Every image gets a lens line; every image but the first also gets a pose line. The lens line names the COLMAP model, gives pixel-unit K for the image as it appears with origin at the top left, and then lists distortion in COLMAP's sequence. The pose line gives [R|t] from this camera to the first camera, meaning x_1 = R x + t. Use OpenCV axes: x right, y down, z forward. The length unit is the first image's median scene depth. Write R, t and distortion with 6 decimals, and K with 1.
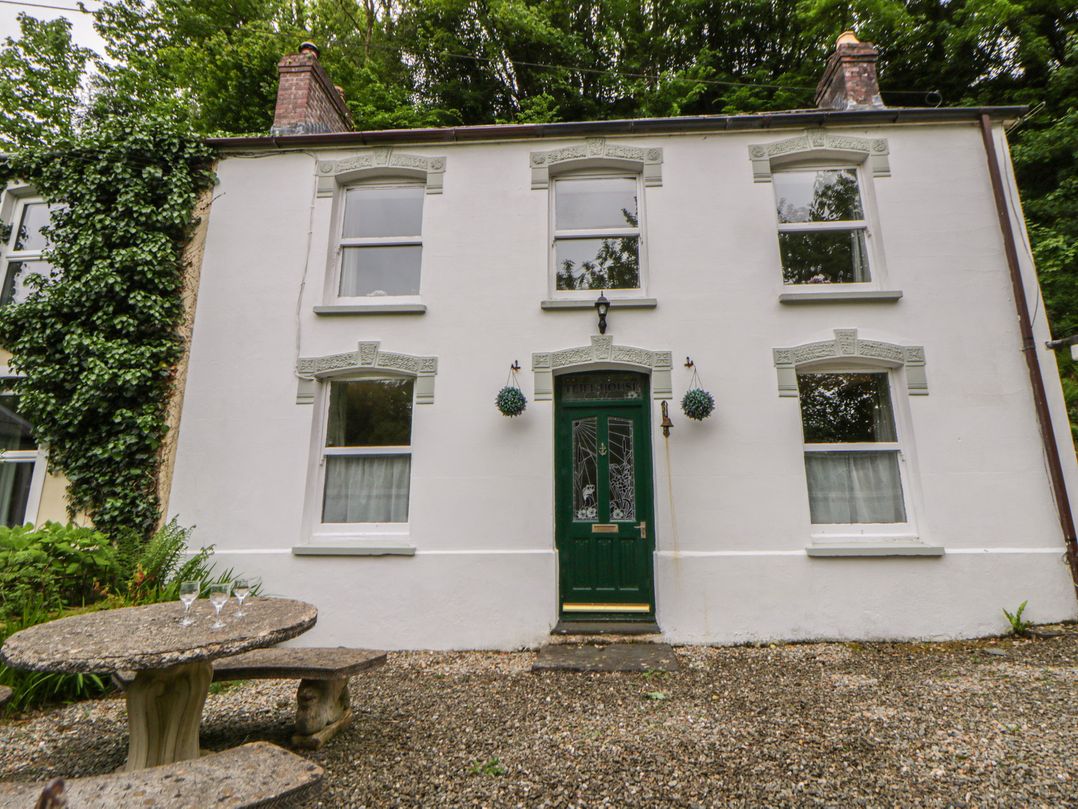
lens RADIAL K [[569.0, 0, 552.7], [0, 569.0, 406.3], [0, 0, 1]] dist [0.003484, -0.016363]
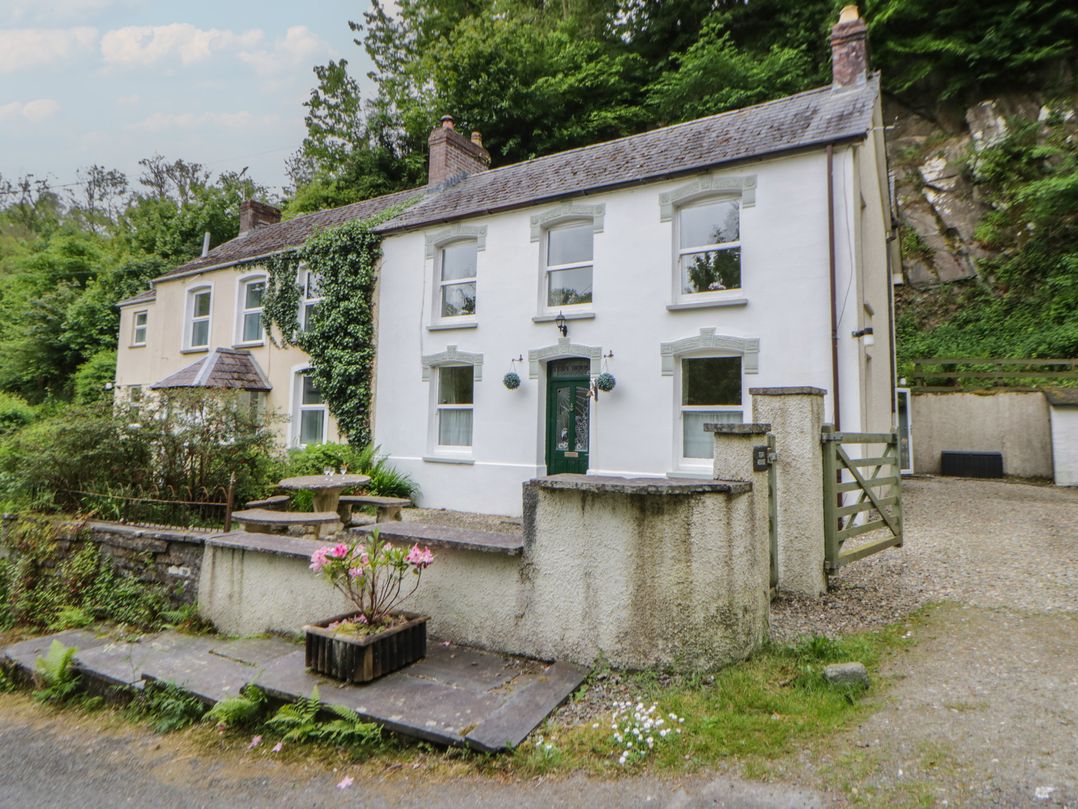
lens RADIAL K [[569.0, 0, 552.7], [0, 569.0, 406.3], [0, 0, 1]] dist [0.003484, -0.016363]
pose [[0.895868, 0.004985, -0.444293, 0.747183], [0.065768, 0.987434, 0.143694, -0.160761], [0.439426, -0.157951, 0.884283, -0.458228]]
